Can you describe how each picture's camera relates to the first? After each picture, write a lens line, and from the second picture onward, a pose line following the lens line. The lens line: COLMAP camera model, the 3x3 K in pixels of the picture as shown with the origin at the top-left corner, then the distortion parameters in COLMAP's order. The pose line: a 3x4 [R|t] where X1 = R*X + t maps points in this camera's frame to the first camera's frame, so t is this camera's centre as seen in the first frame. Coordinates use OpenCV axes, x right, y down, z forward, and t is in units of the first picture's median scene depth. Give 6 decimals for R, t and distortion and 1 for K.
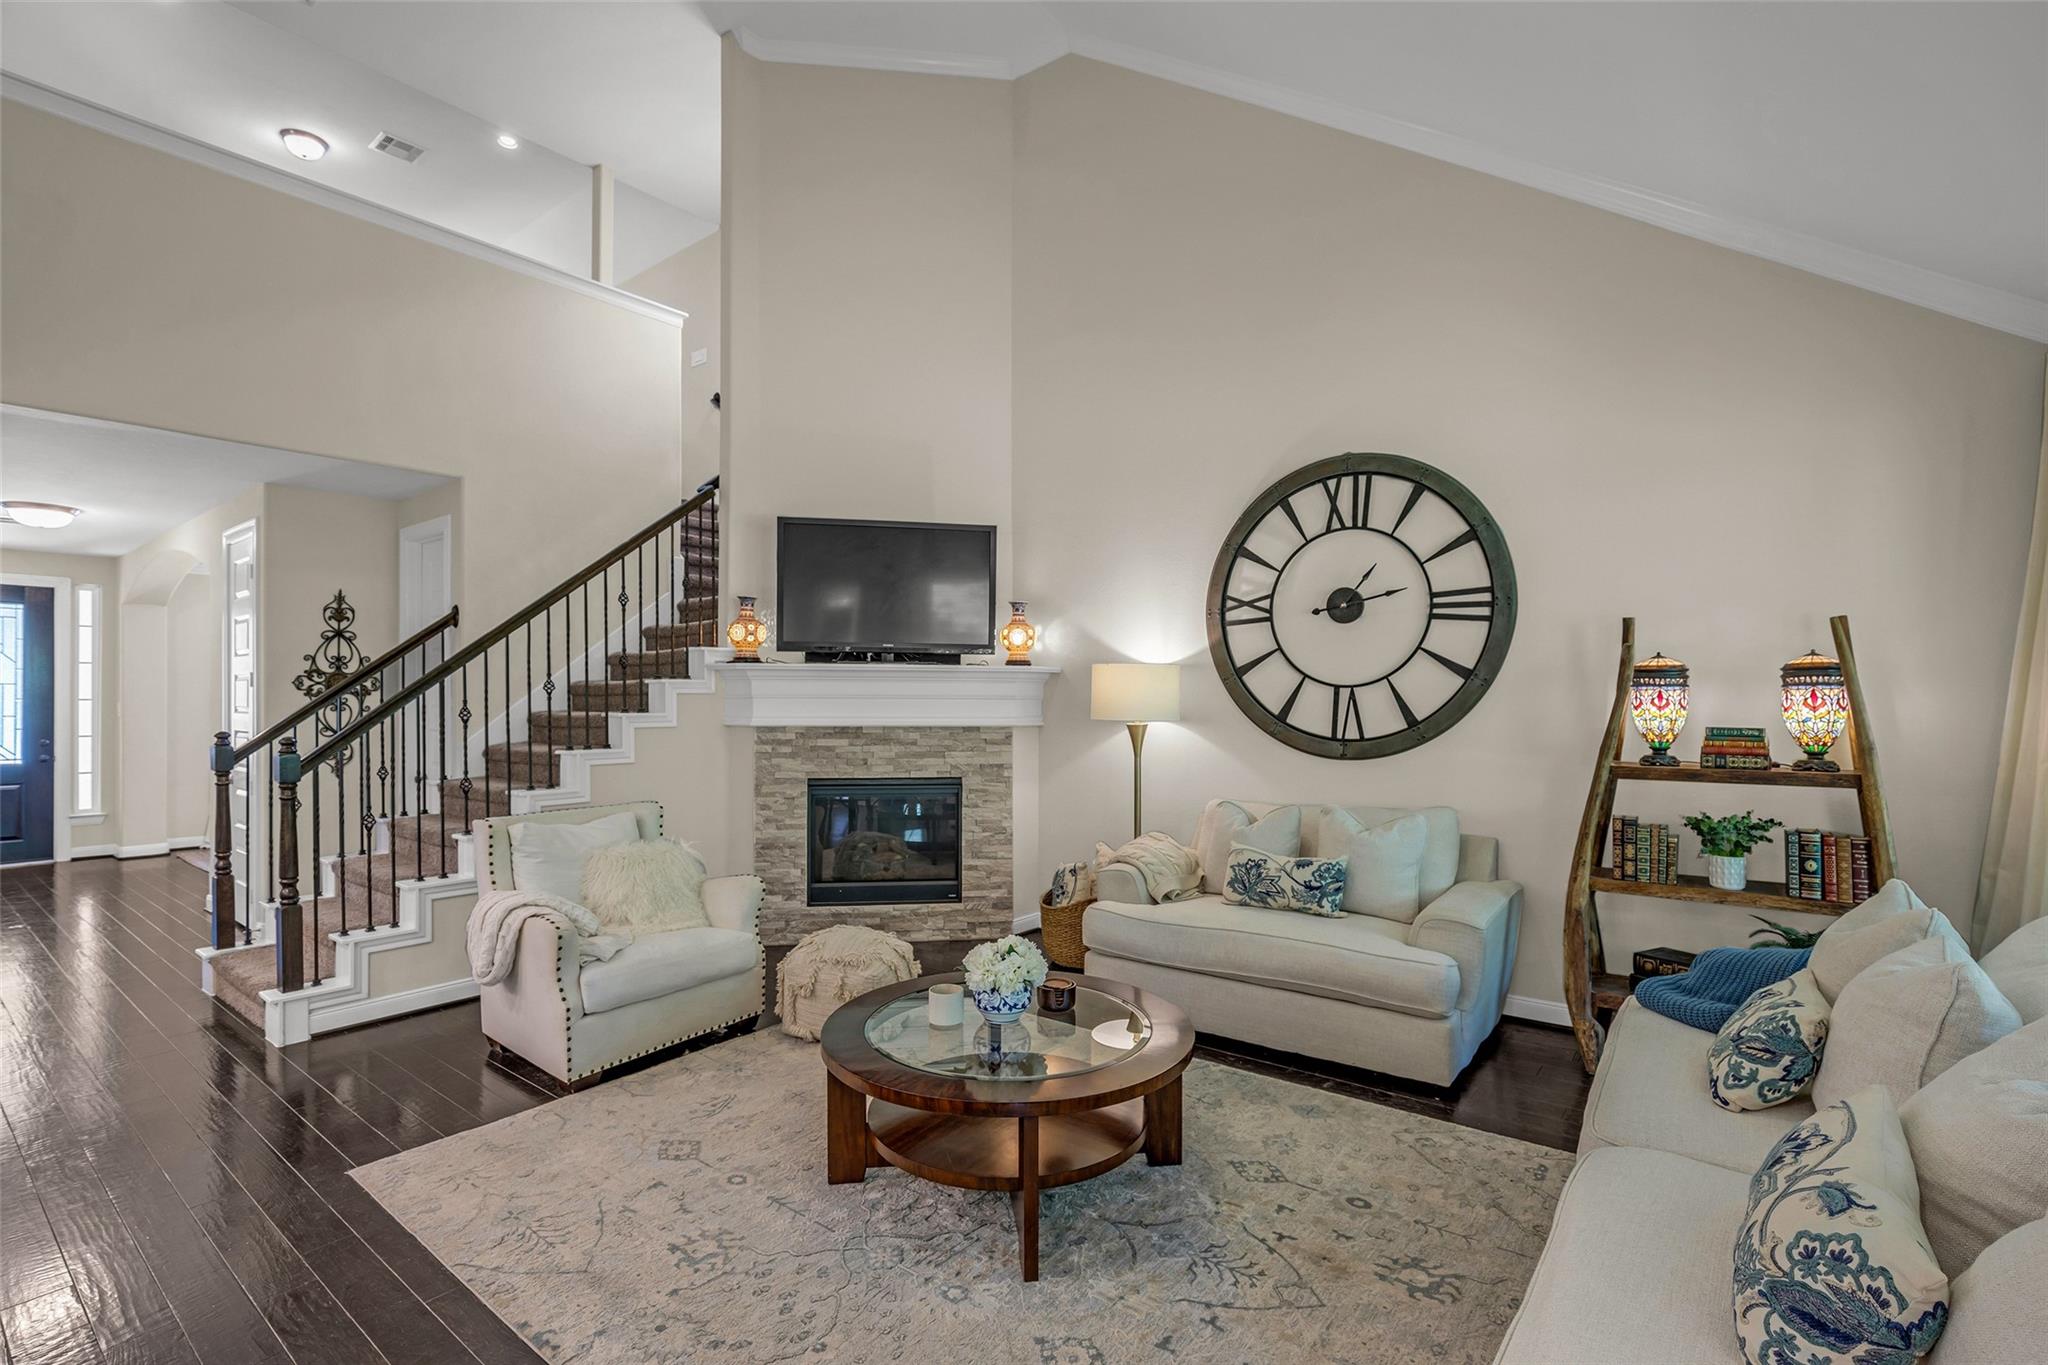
lens RADIAL K [[948.7, 0, 1025.7], [0, 948.7, 682.3], [0, 0, 1]] dist [0.003473, 0.000045]
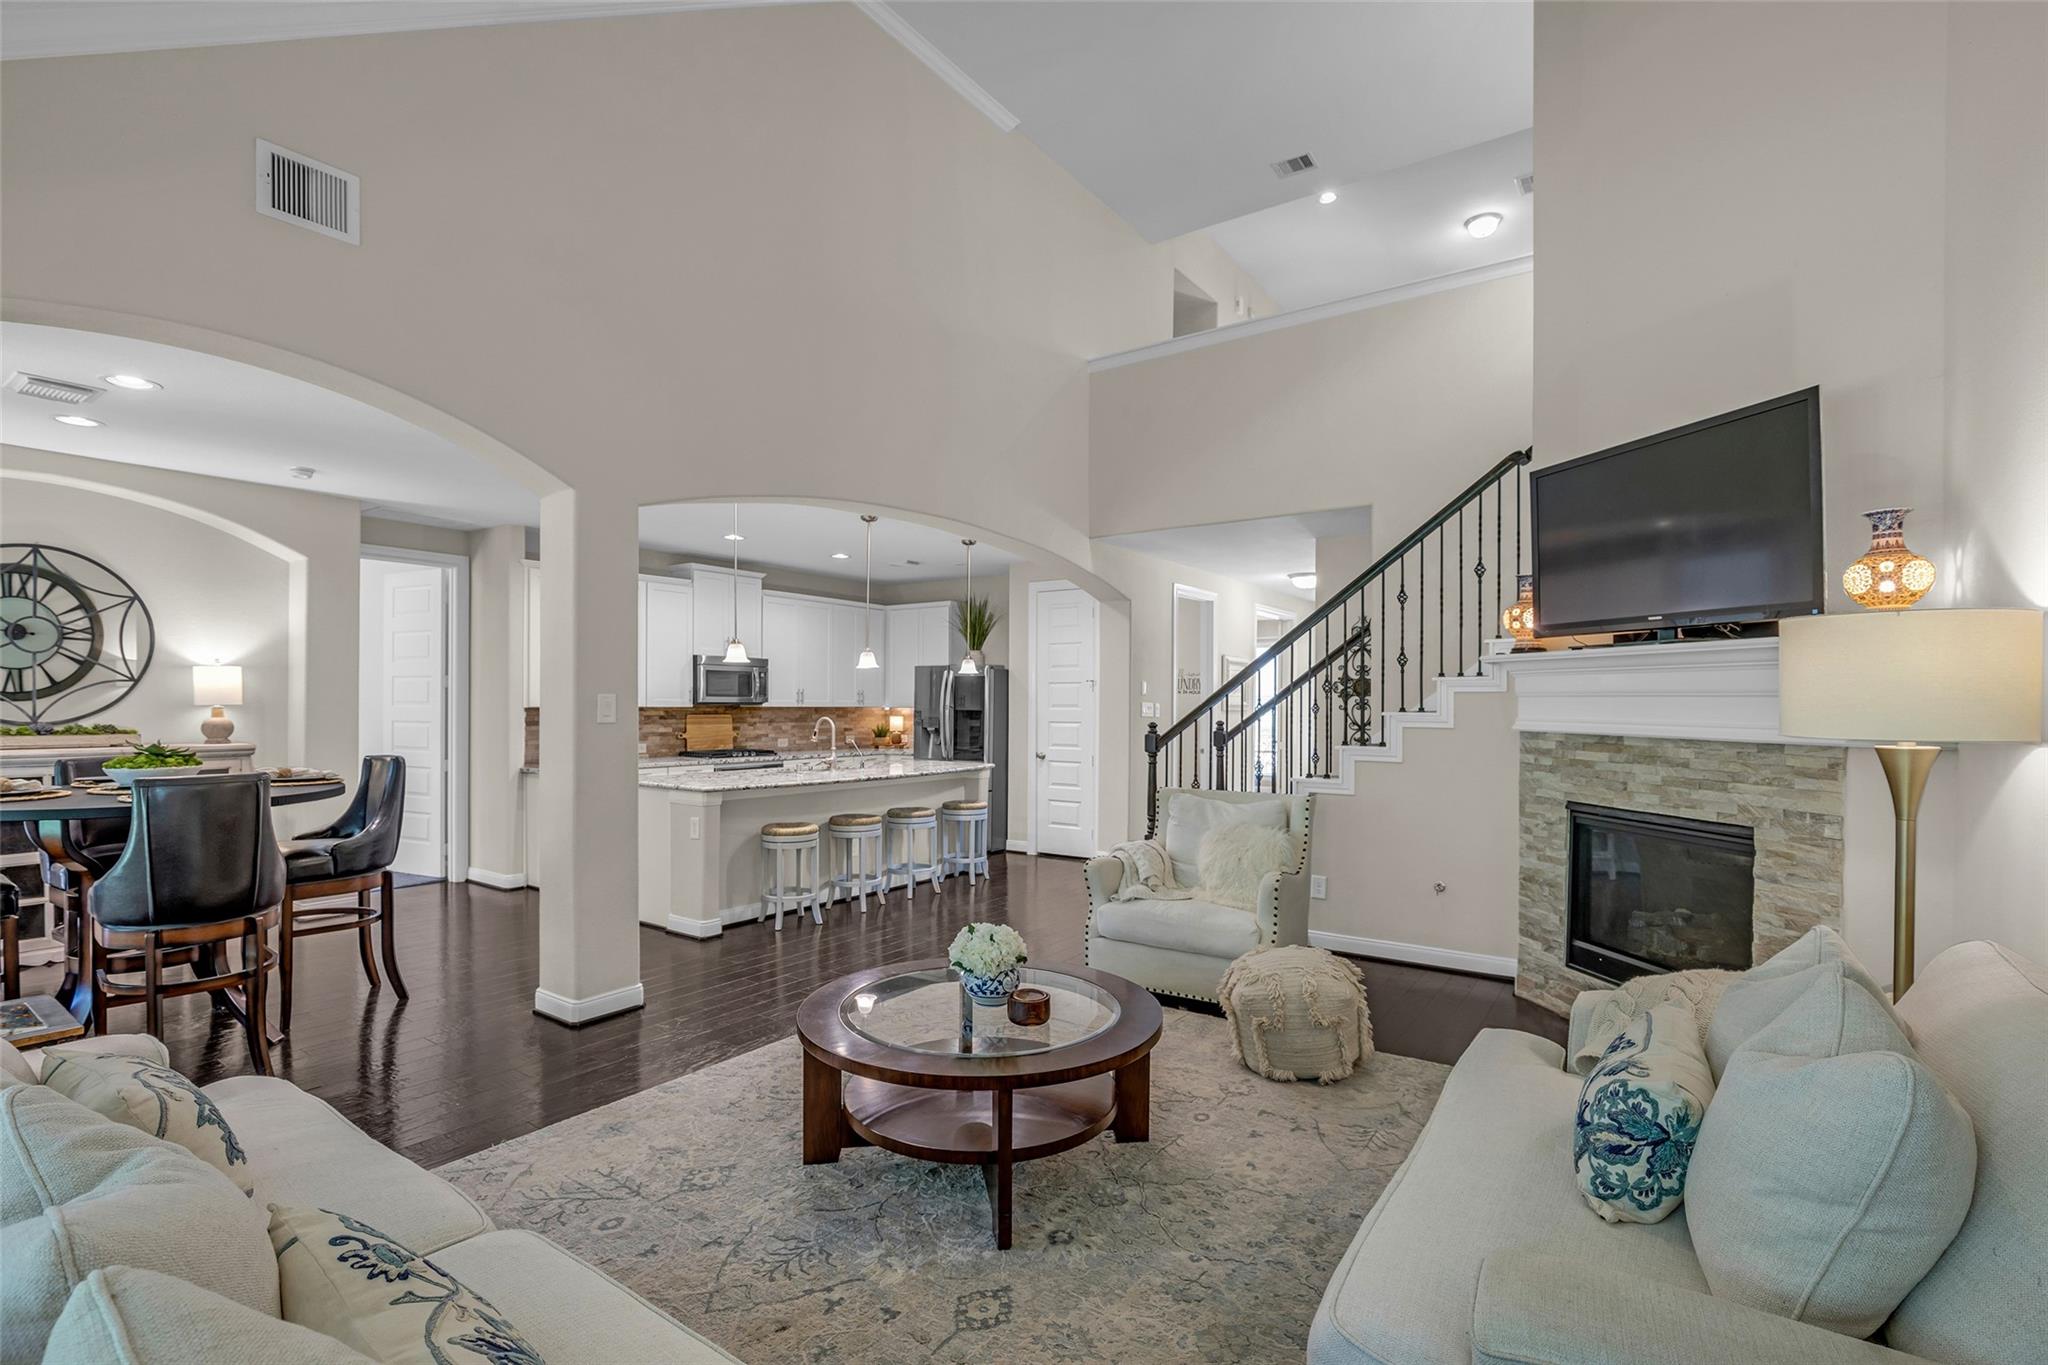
lens RADIAL K [[948.7, 0, 1069.8], [0, 948.7, 720.8], [0, 0, 1]] dist [0.003473, 0.000045]
pose [[0.096160, 0.018584, -0.995192, 0.492109], [0.009084, 0.999768, 0.019547, 0.017899], [0.995324, -0.010920, 0.095969, 0.524532]]
